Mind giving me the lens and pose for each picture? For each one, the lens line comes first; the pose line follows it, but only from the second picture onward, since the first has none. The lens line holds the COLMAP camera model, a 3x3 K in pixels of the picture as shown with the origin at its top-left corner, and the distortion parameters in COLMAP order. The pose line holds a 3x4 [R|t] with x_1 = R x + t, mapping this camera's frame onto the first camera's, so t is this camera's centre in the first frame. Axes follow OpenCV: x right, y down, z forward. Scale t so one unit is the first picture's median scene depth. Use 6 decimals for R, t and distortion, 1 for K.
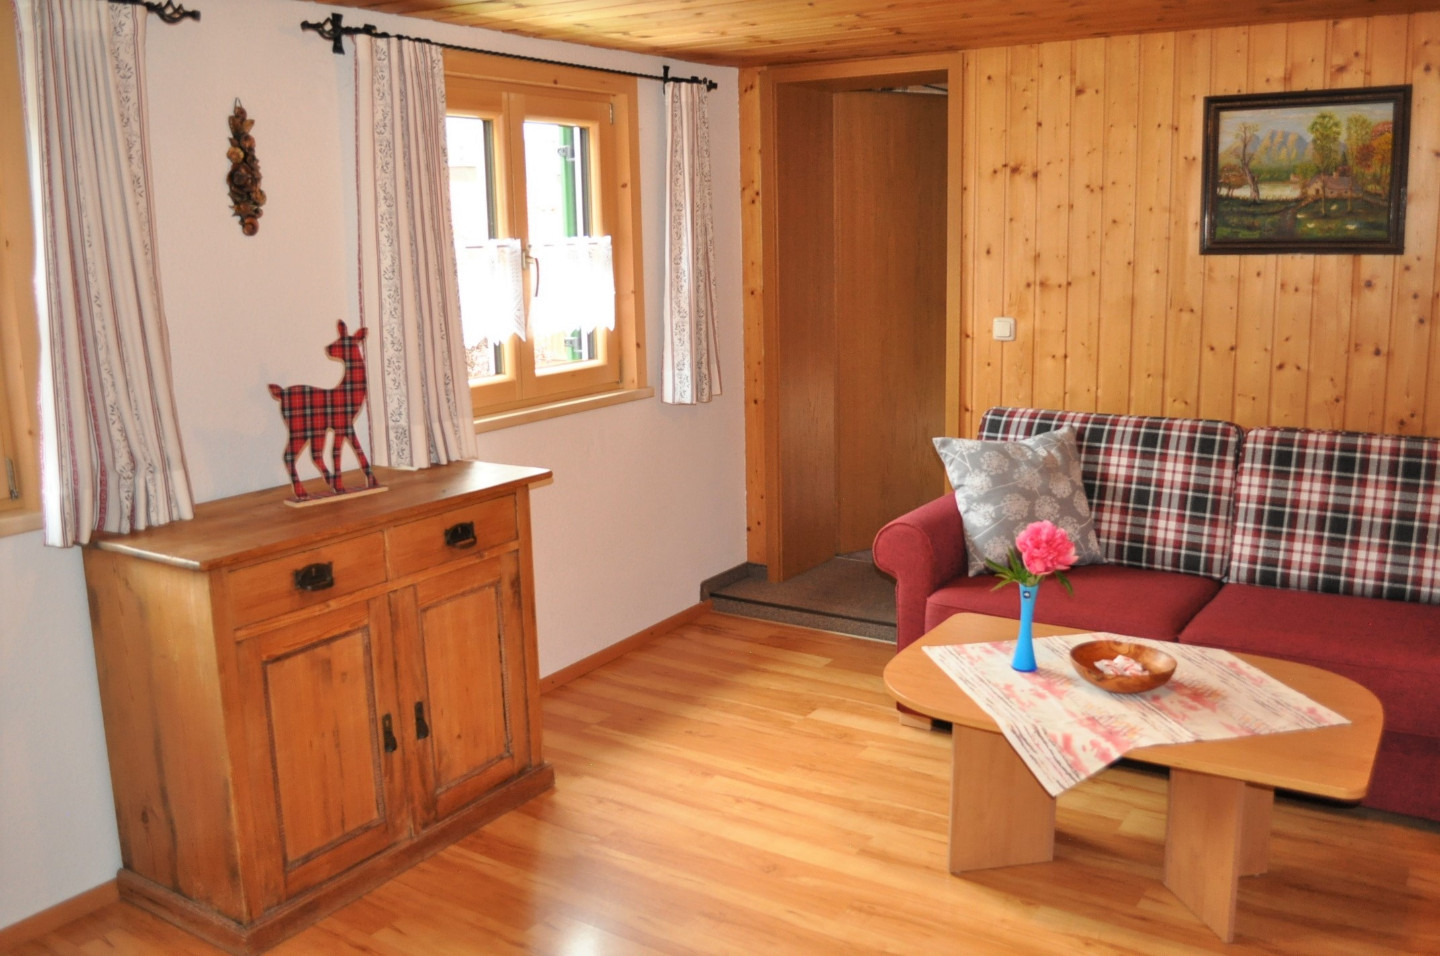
lens RADIAL K [[1245.6, 0, 725.7], [0, 1245.6, 471.4], [0, 0, 1]] dist [-0.067204, -0.004220]
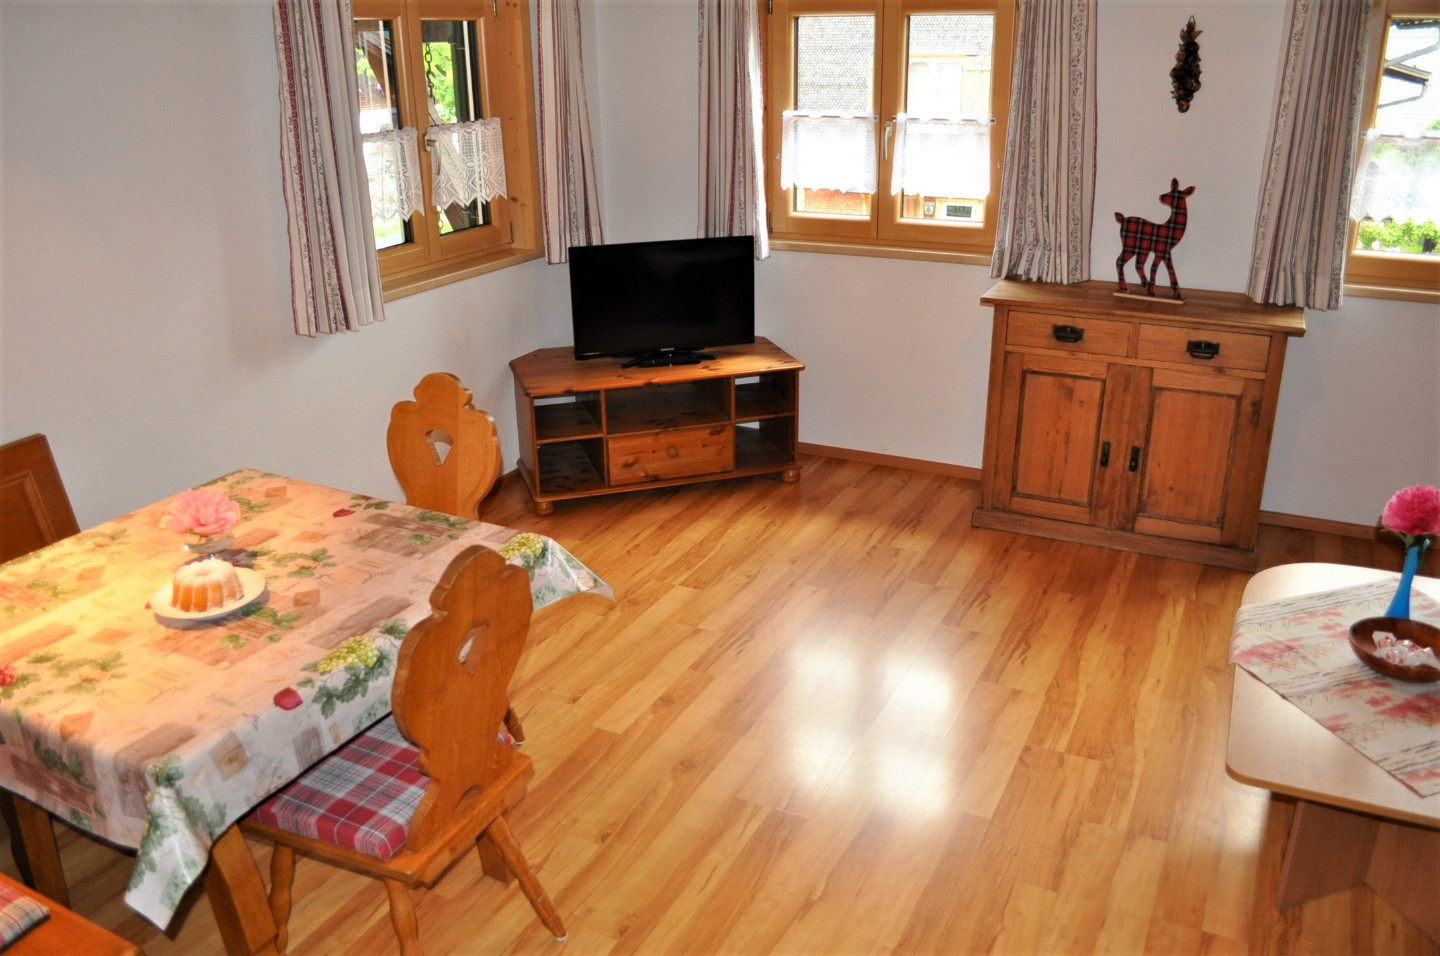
lens RADIAL K [[1131.4, 0, 727.8], [0, 1131.4, 470.4], [0, 0, 1]] dist [-0.083680, 0.010410]
pose [[0.121425, 0.371150, -0.920600, 0.944500], [-0.182354, 0.920018, 0.346863, -0.162980], [0.975706, 0.125757, 0.179394, 0.300285]]
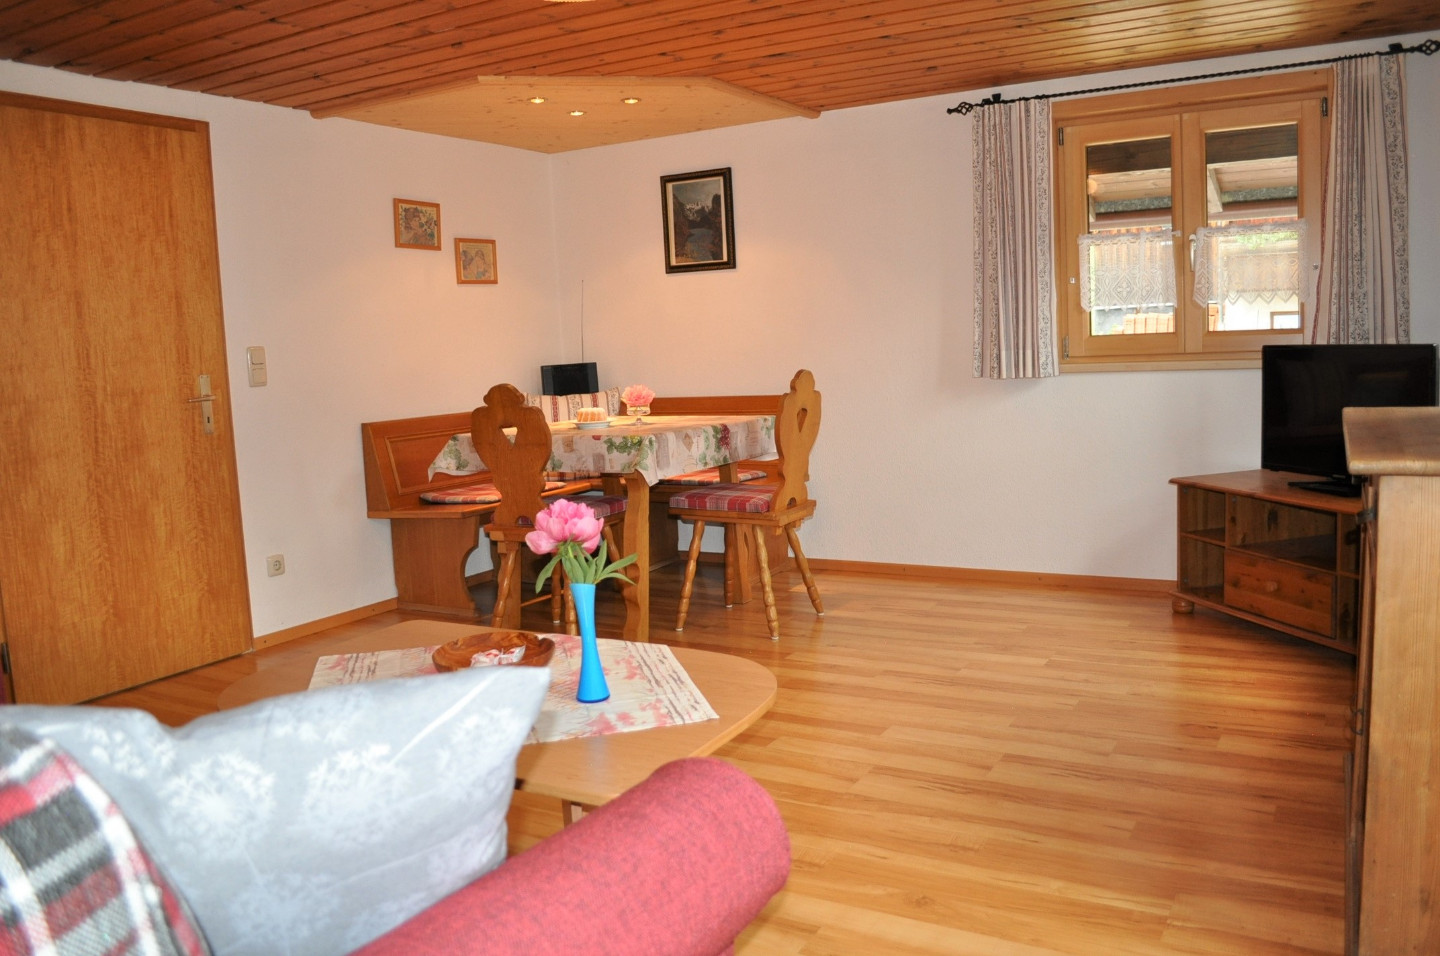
lens RADIAL K [[1131.4, 0, 726.3], [0, 1131.4, 474.8], [0, 0, 1]] dist [-0.083680, 0.010410]
pose [[-0.995973, 0.071664, -0.053869, 0.187444], [0.051921, 0.950909, 0.305084, -0.179127], [0.073088, 0.301058, -0.950801, 1.626720]]
